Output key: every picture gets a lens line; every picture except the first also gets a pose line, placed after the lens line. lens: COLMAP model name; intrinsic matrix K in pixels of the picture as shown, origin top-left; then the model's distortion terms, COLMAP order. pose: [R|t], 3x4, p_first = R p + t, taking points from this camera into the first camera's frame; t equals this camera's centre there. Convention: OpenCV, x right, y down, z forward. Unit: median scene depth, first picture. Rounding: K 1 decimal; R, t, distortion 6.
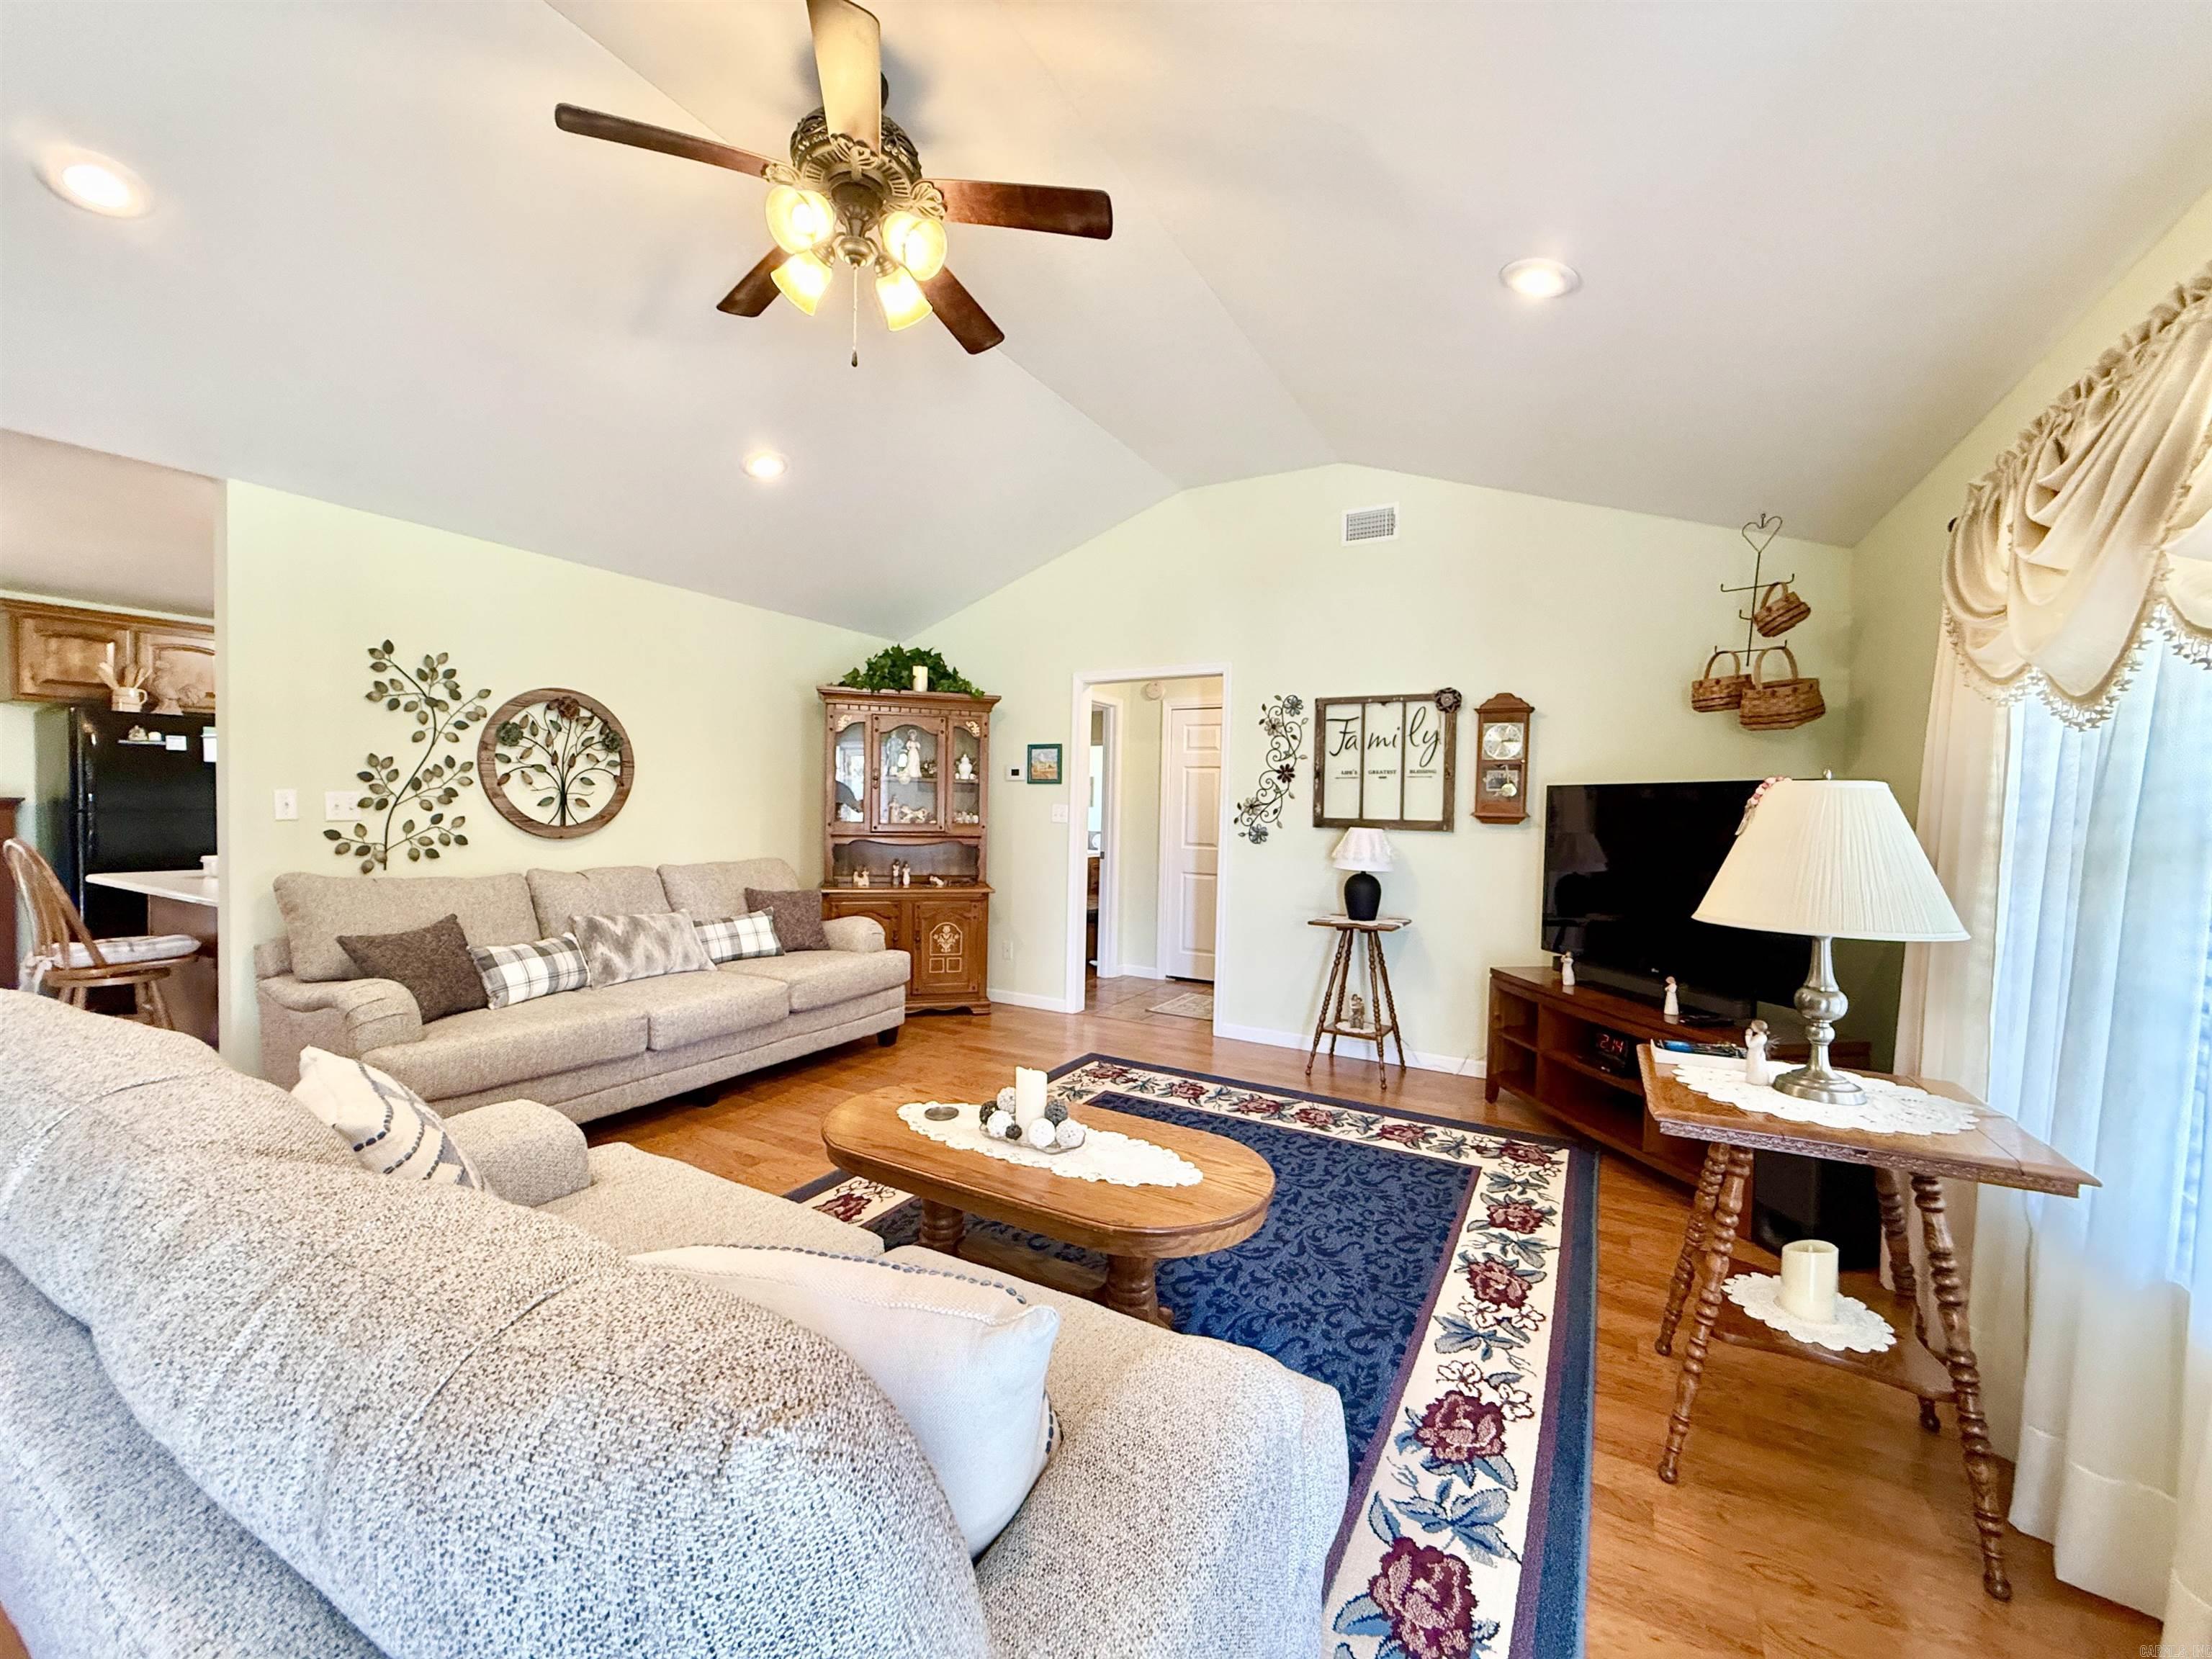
lens RADIAL K [[878.3, 0, 1098.6], [0, 878.3, 828.6], [0, 0, 1]] dist [-0.000644, 0.000174]
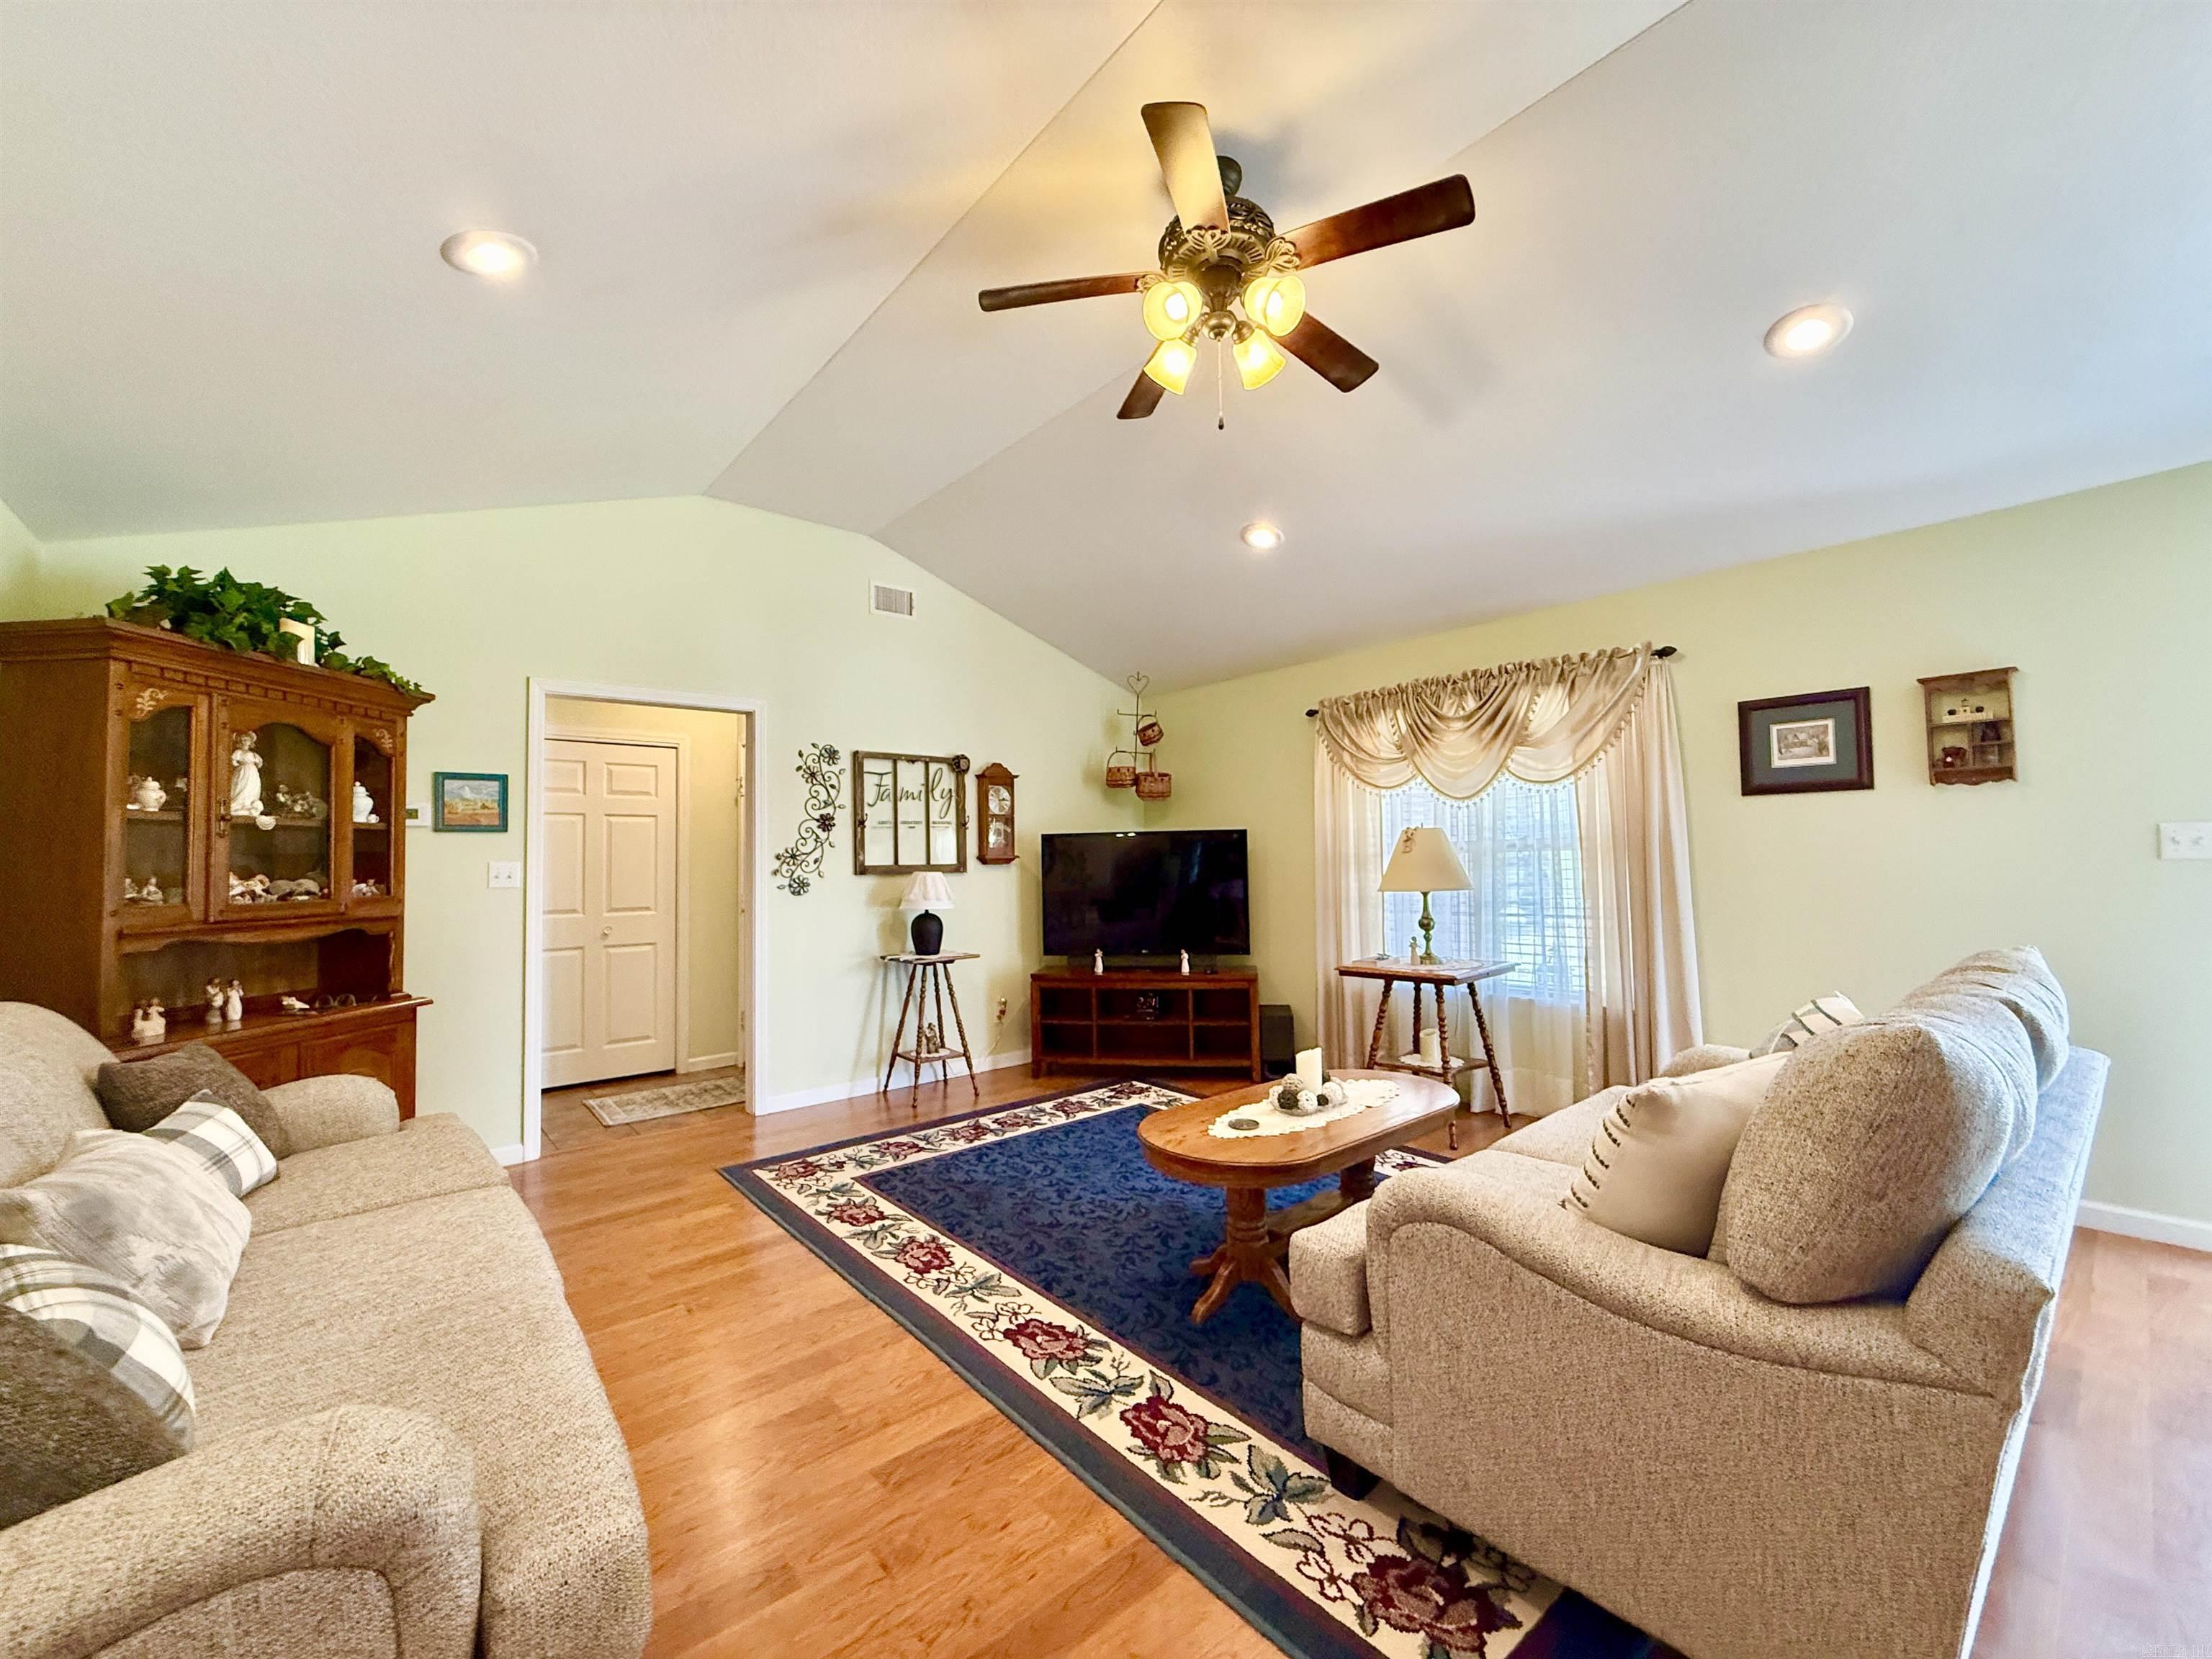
lens RADIAL K [[878.3, 0, 1097.2], [0, 878.3, 827.5], [0, 0, 1]] dist [-0.000644, 0.000174]
pose [[0.347694, 0.012925, 0.937519, -0.681210], [0.052529, 0.998066, -0.033241, -0.008835], [-0.936135, 0.060805, 0.346343, 0.412420]]
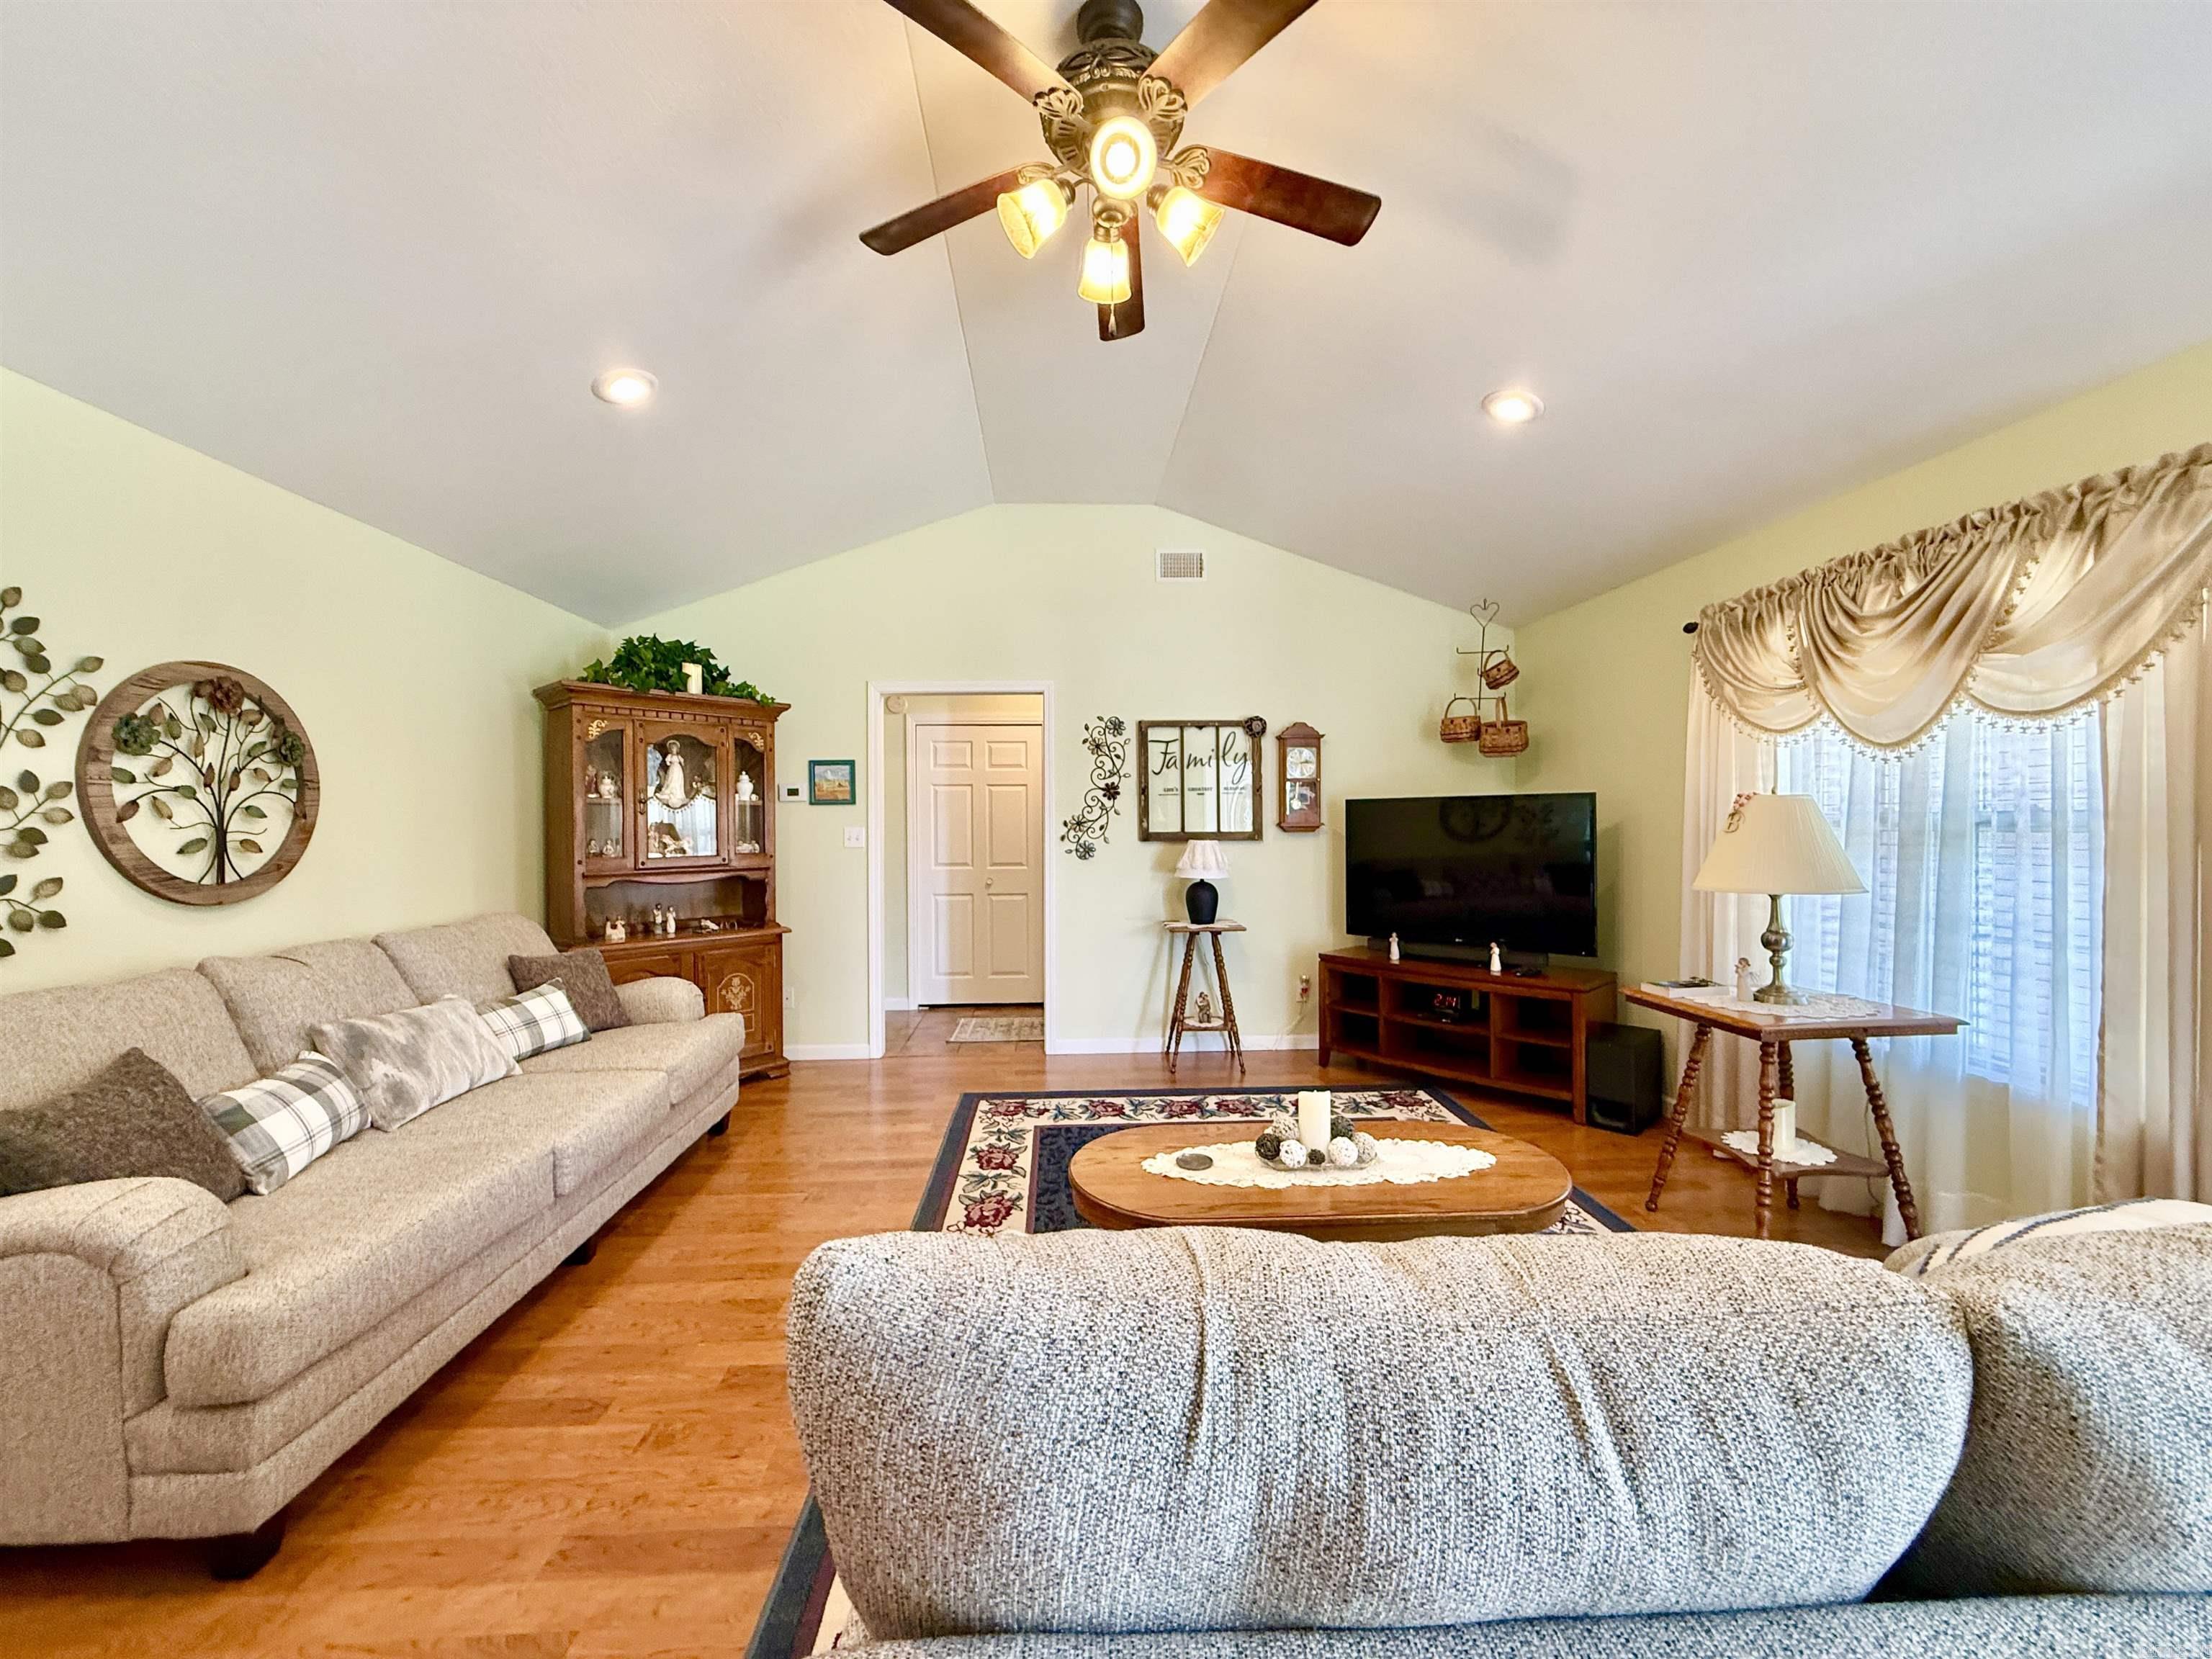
lens RADIAL K [[878.3, 0, 1097.8], [0, 878.3, 827.7], [0, 0, 1]] dist [-0.000644, 0.000174]
pose [[0.845327, -0.029810, 0.533417, -0.400597], [0.040314, 0.999155, -0.008049, -0.012720], [-0.532726, 0.028309, 0.845814, 0.139948]]
